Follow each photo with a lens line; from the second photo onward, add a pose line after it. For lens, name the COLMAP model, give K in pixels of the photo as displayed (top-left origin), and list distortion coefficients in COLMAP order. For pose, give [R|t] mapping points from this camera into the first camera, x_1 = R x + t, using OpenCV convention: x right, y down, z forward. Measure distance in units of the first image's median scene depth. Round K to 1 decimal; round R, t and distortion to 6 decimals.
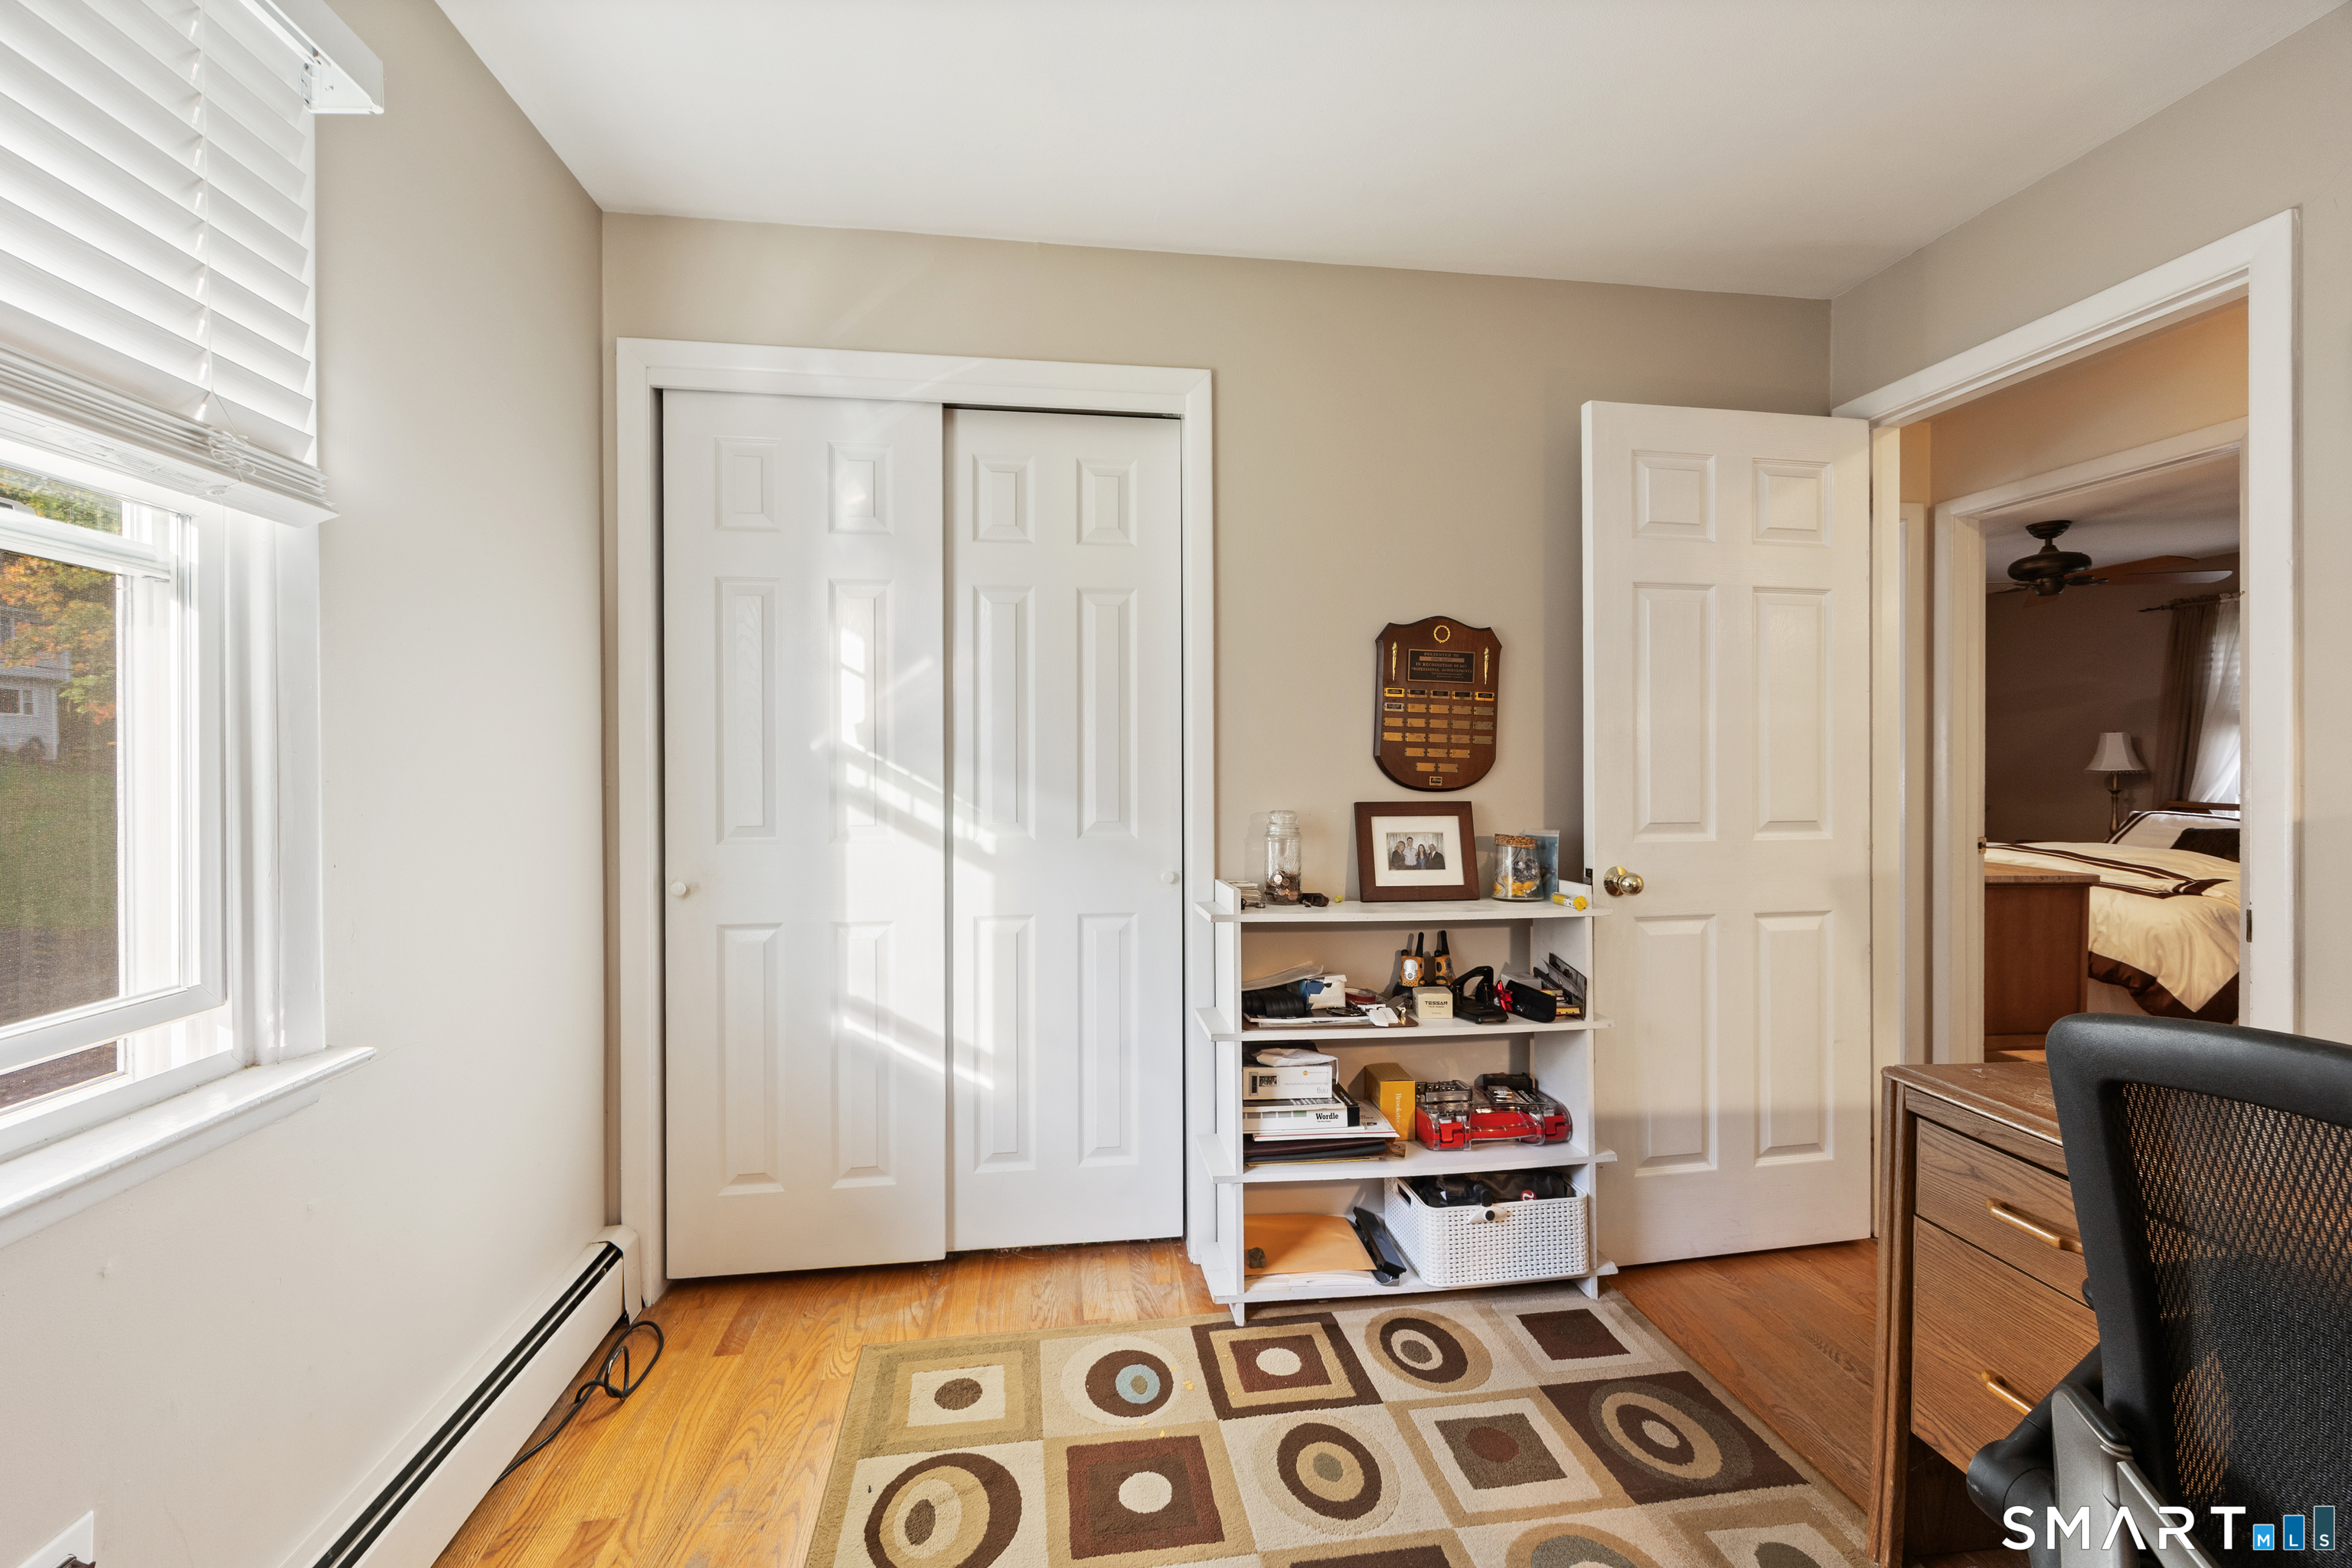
lens RADIAL K [[927.4, 0, 1157.3], [0, 927.4, 773.1], [0, 0, 1]] dist [0.001416, 0.000087]
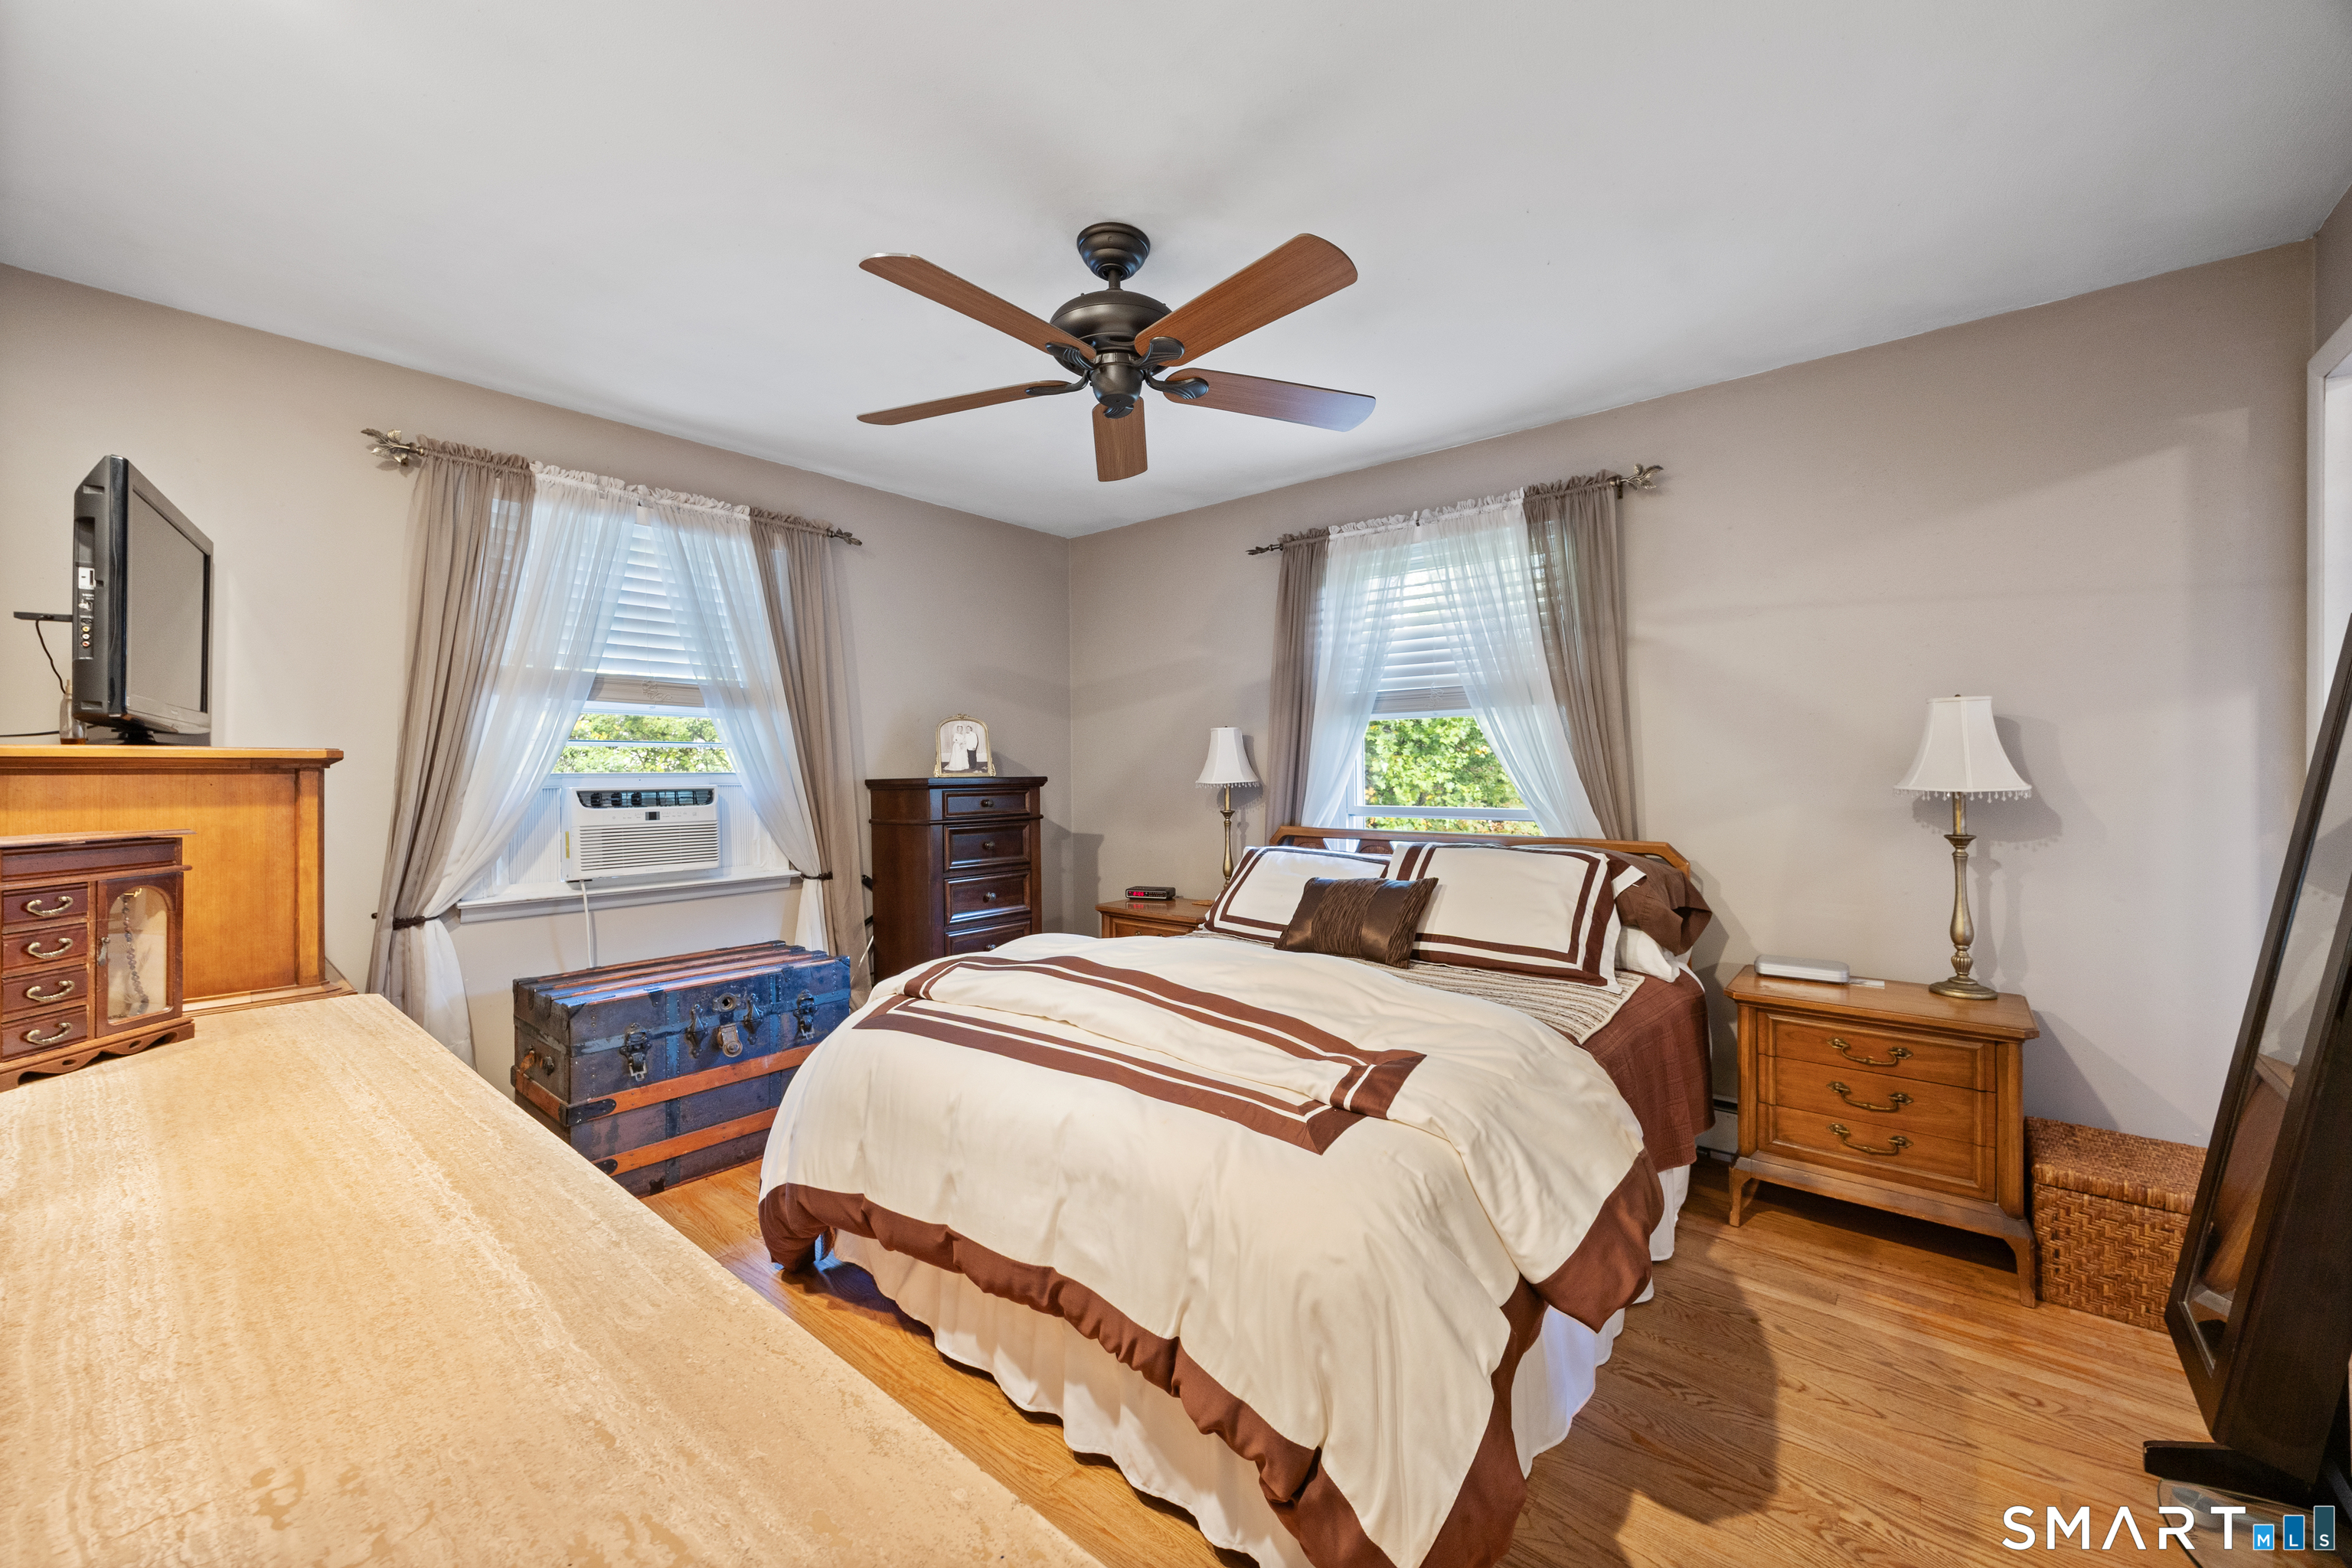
lens RADIAL K [[927.4, 0, 1182.9], [0, 927.4, 773.1], [0, 0, 1]] dist [0.001416, 0.000087]
pose [[0.731658, -0.007336, 0.681632, 0.592138], [0.013841, 0.999896, -0.004095, -0.008393], [-0.681531, 0.012430, 0.731683, 0.571088]]
